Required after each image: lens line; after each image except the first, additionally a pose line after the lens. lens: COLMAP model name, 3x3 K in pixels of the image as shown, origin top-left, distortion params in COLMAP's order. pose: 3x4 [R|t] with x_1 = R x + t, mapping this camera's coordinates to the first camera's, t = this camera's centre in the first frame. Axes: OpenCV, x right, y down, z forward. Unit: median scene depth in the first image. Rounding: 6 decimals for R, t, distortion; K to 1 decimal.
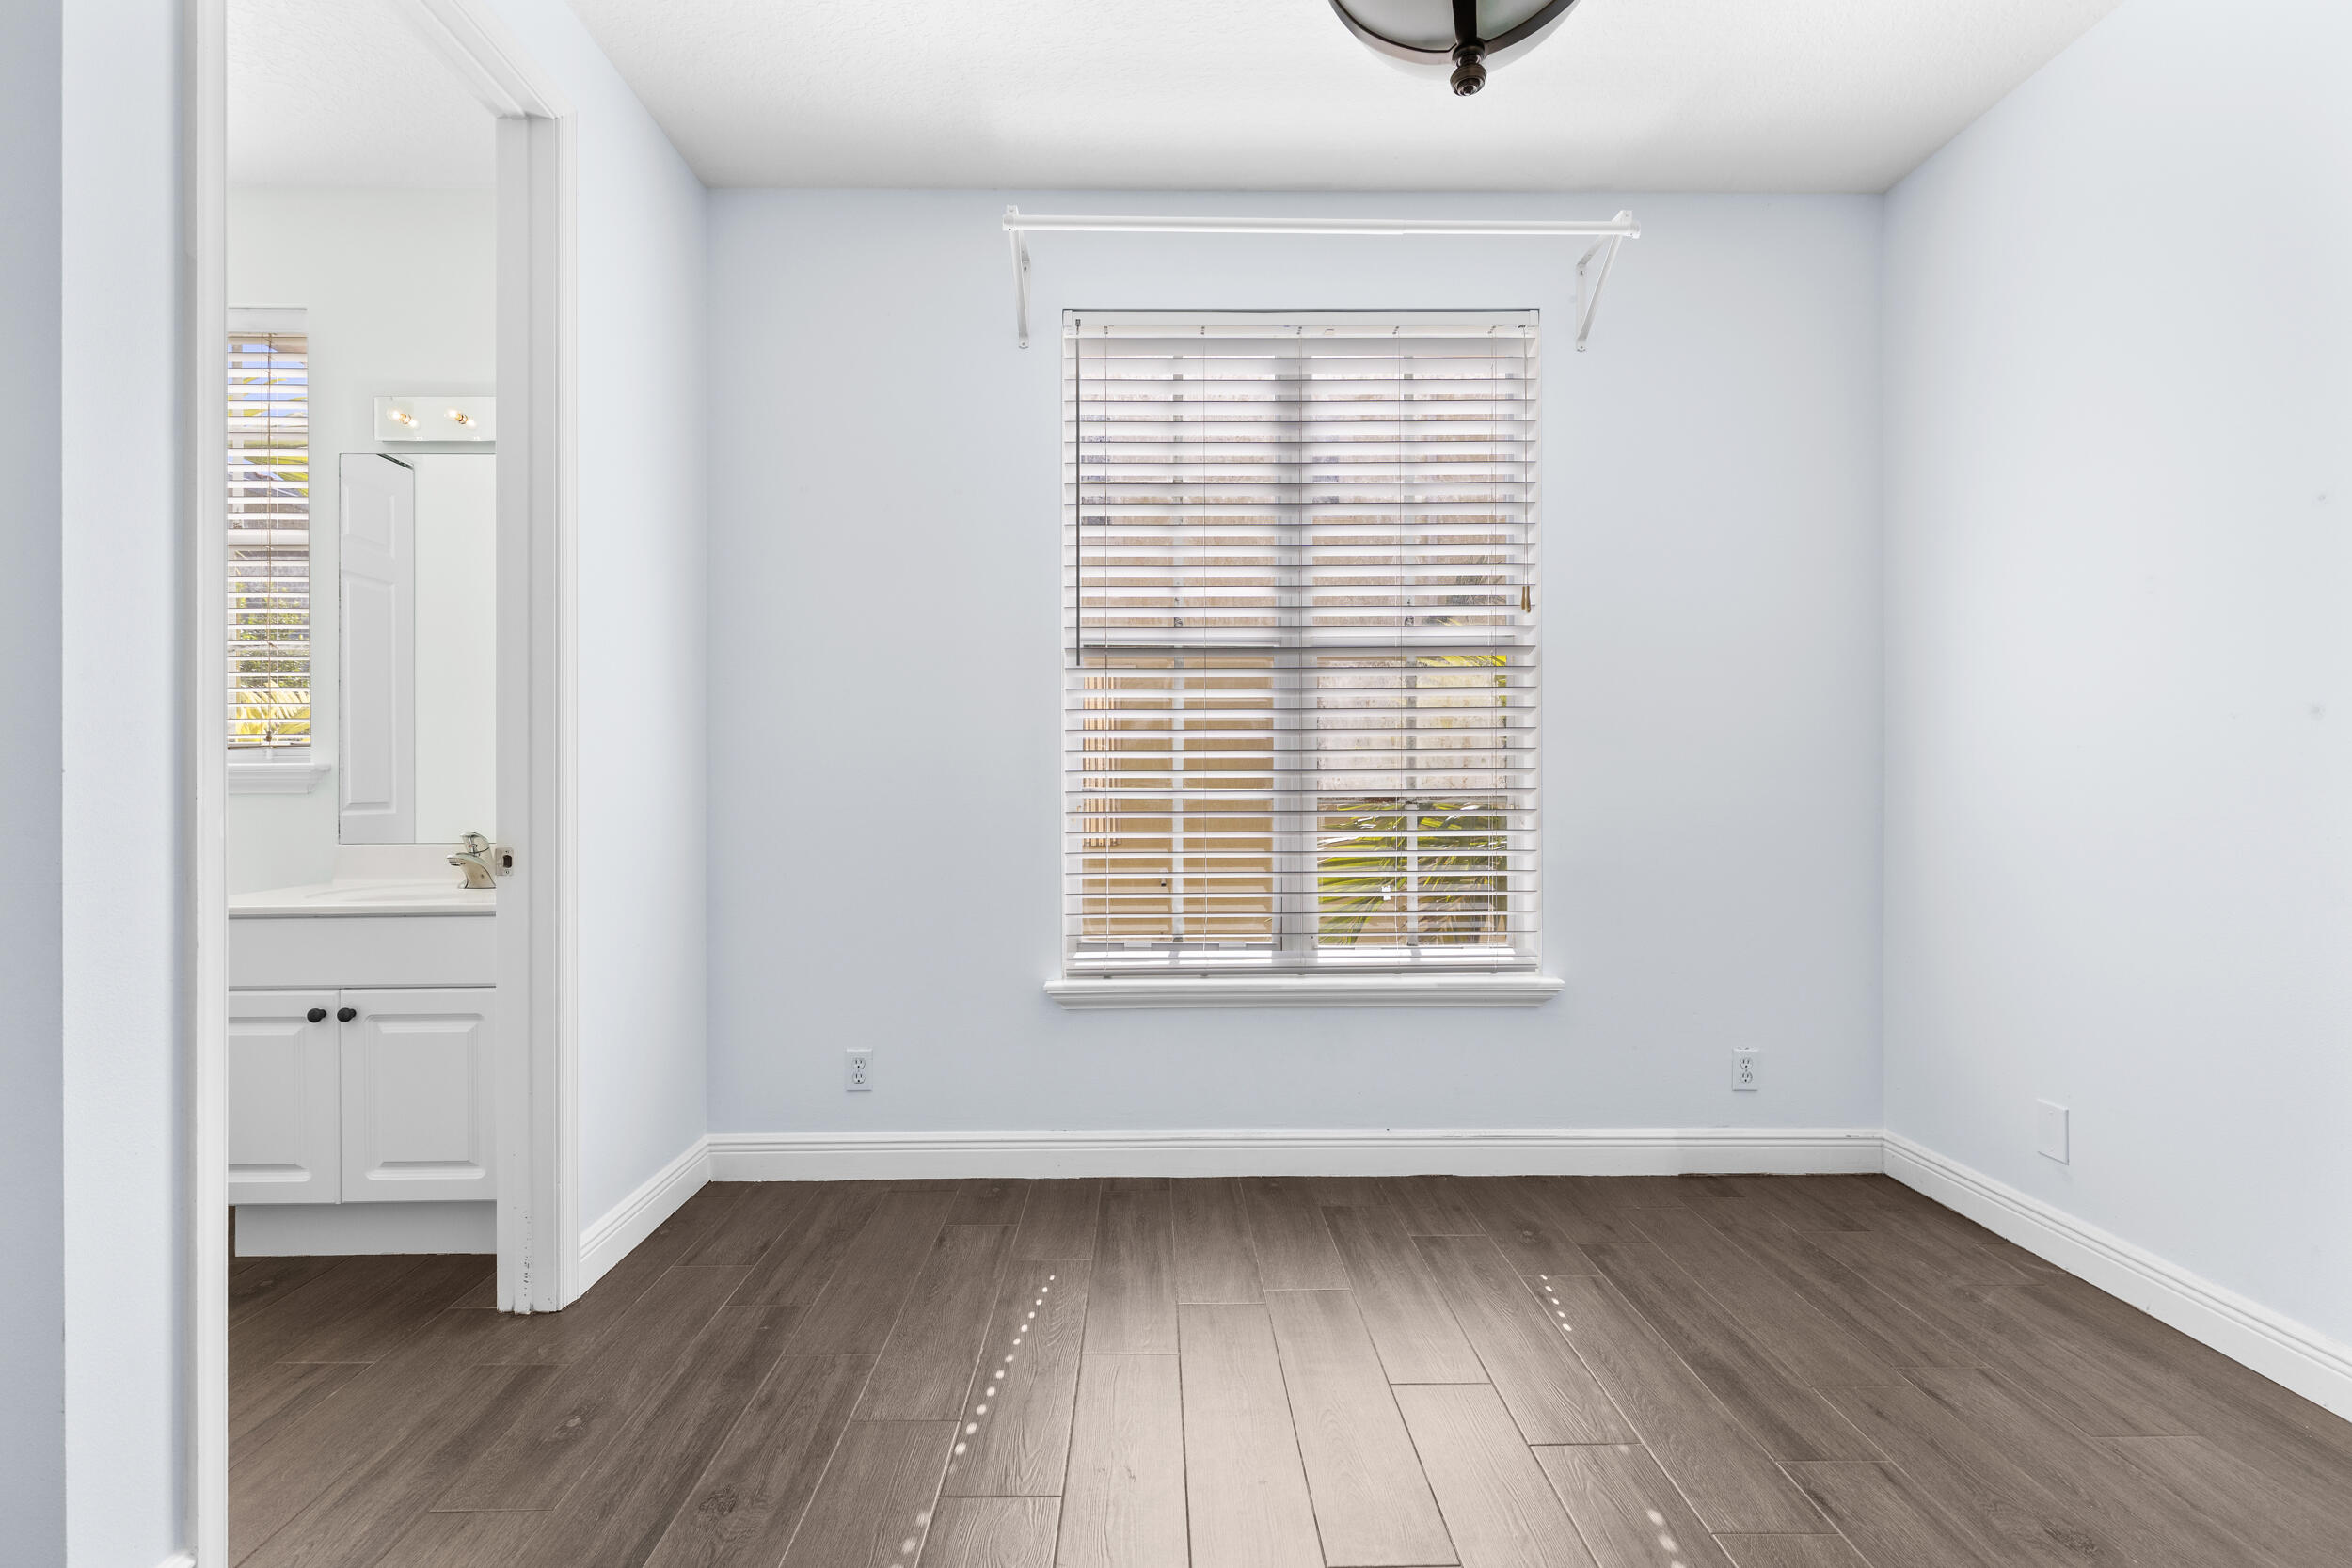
lens RADIAL K [[1068.6, 0, 1180.2], [0, 1068.6, 790.0], [0, 0, 1]] dist [0.016033, -0.002777]
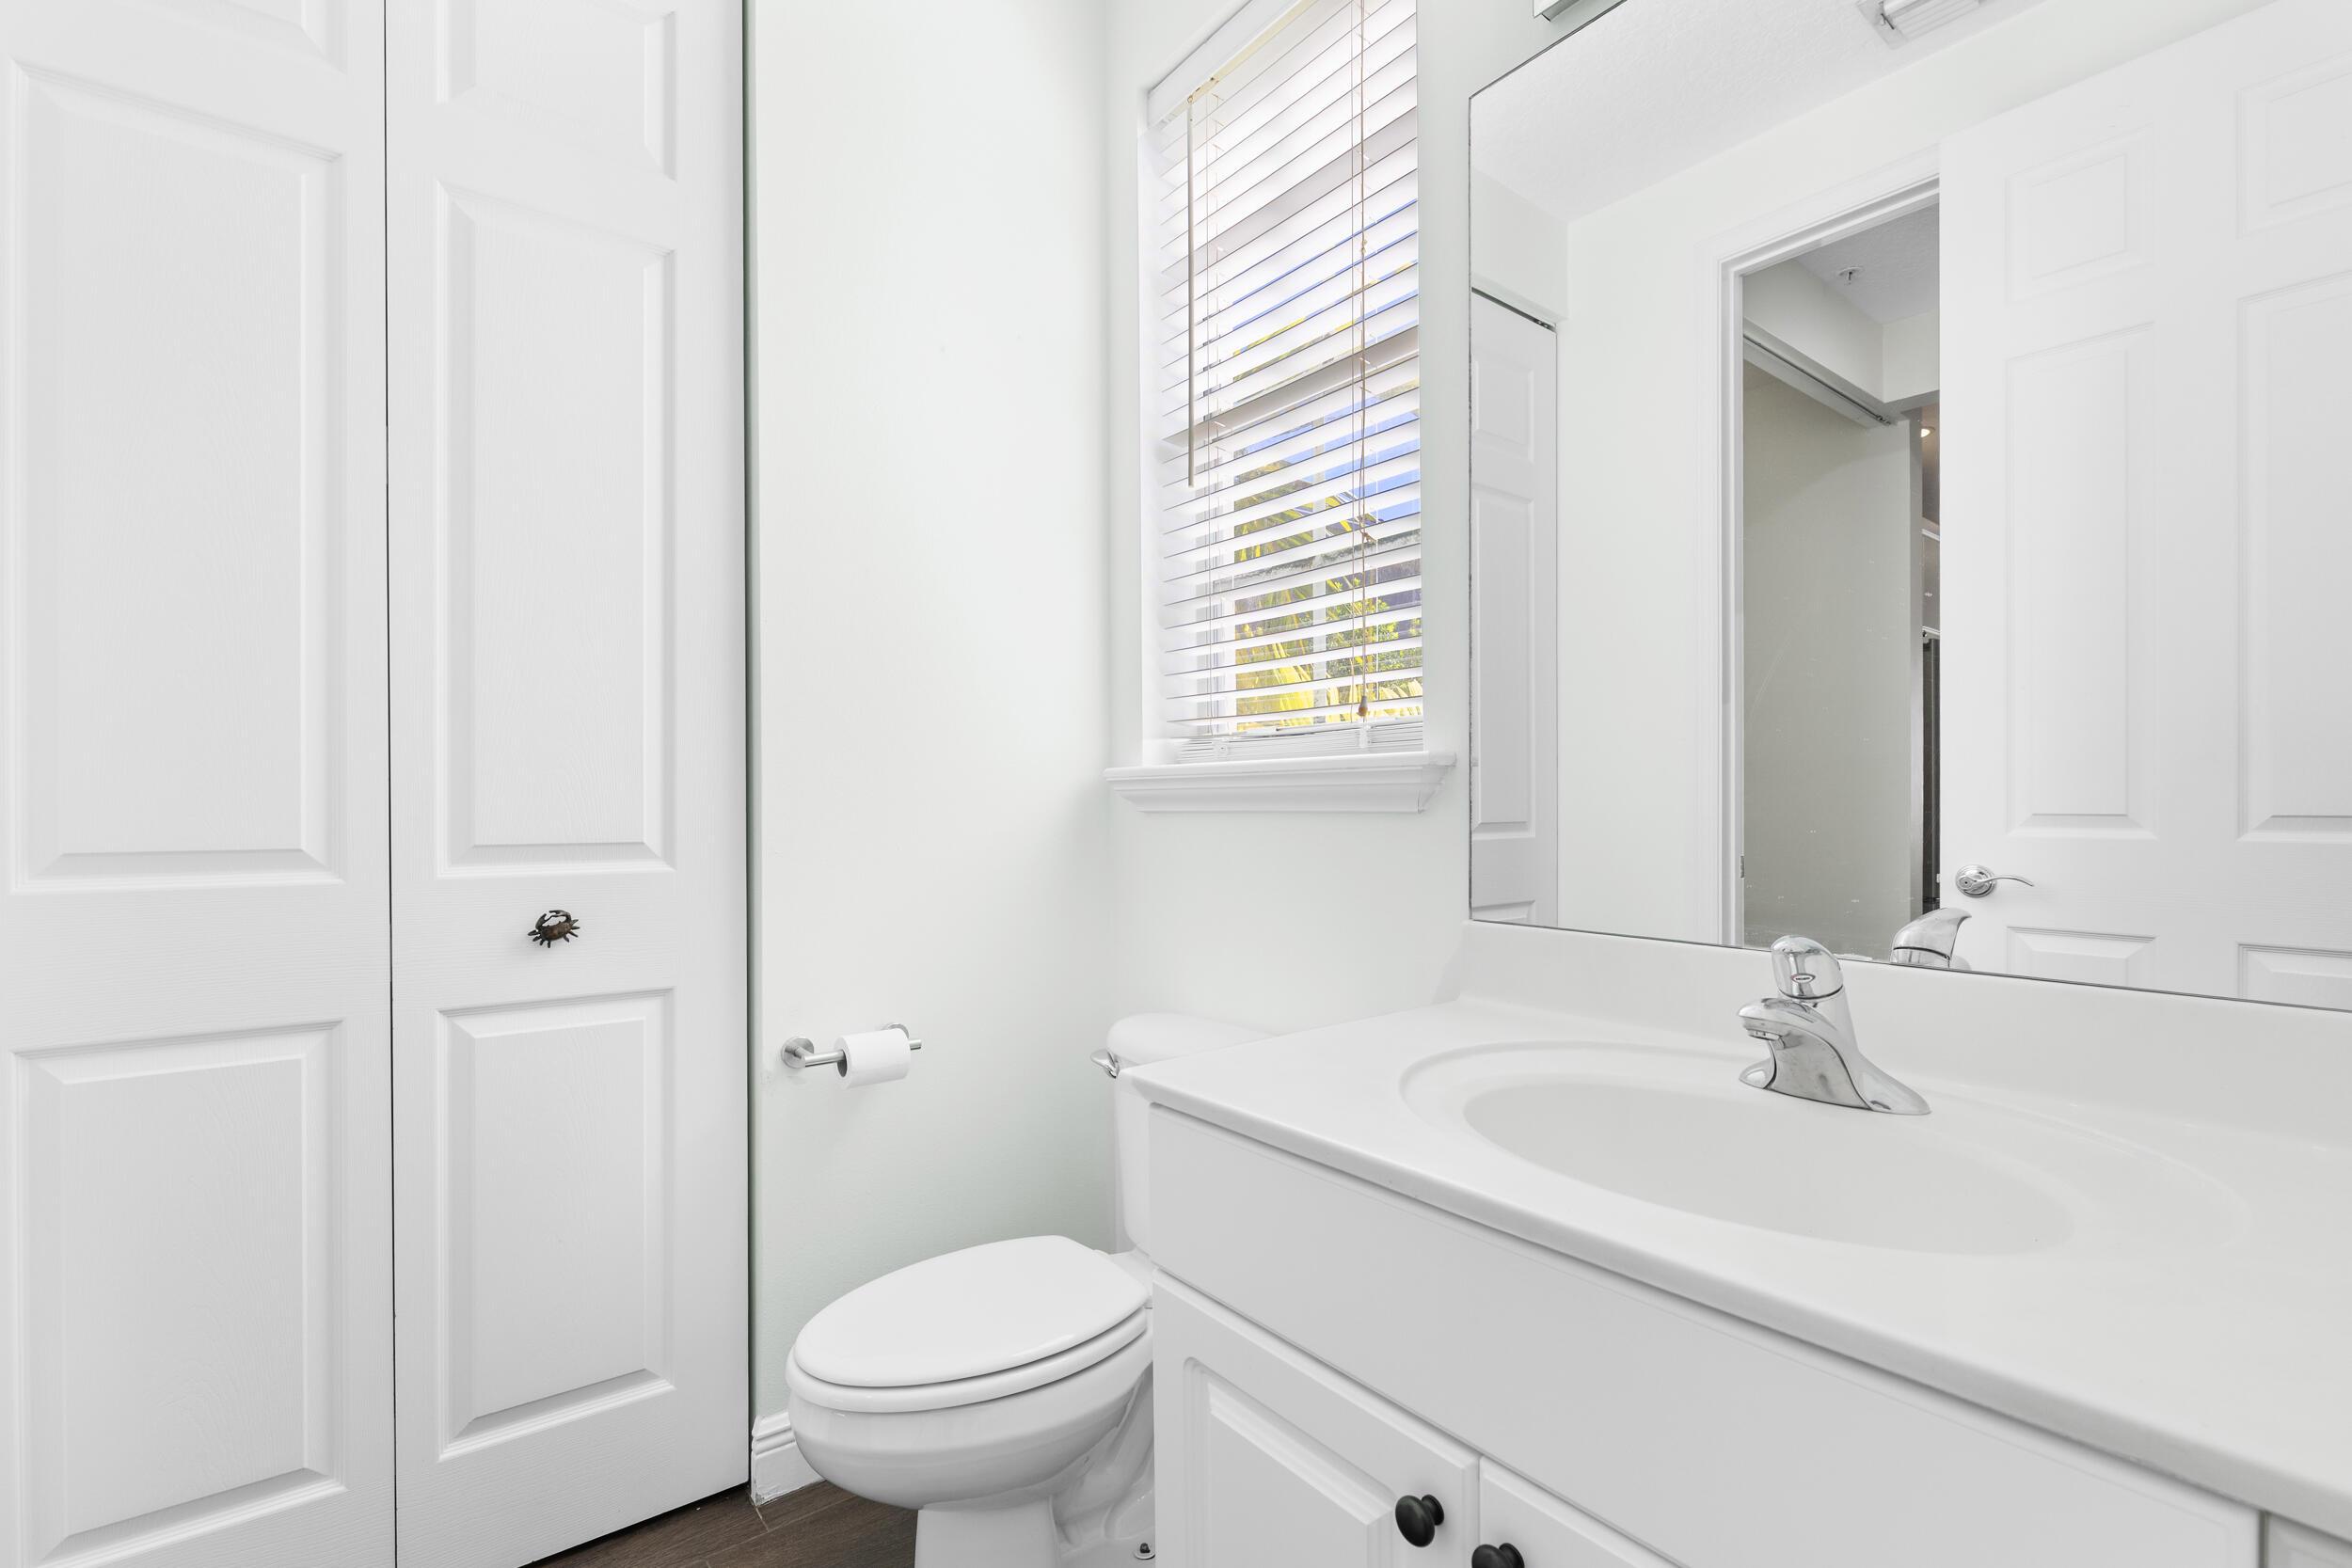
lens RADIAL K [[1068.6, 0, 1176.2], [0, 1068.6, 793.0], [0, 0, 1]] dist [0.016033, -0.002777]
pose [[0.598529, -0.009146, -0.801049, -0.363200], [0.003025, 0.999953, -0.009157, -0.001370], [0.801095, 0.003058, 0.598529, 0.465296]]
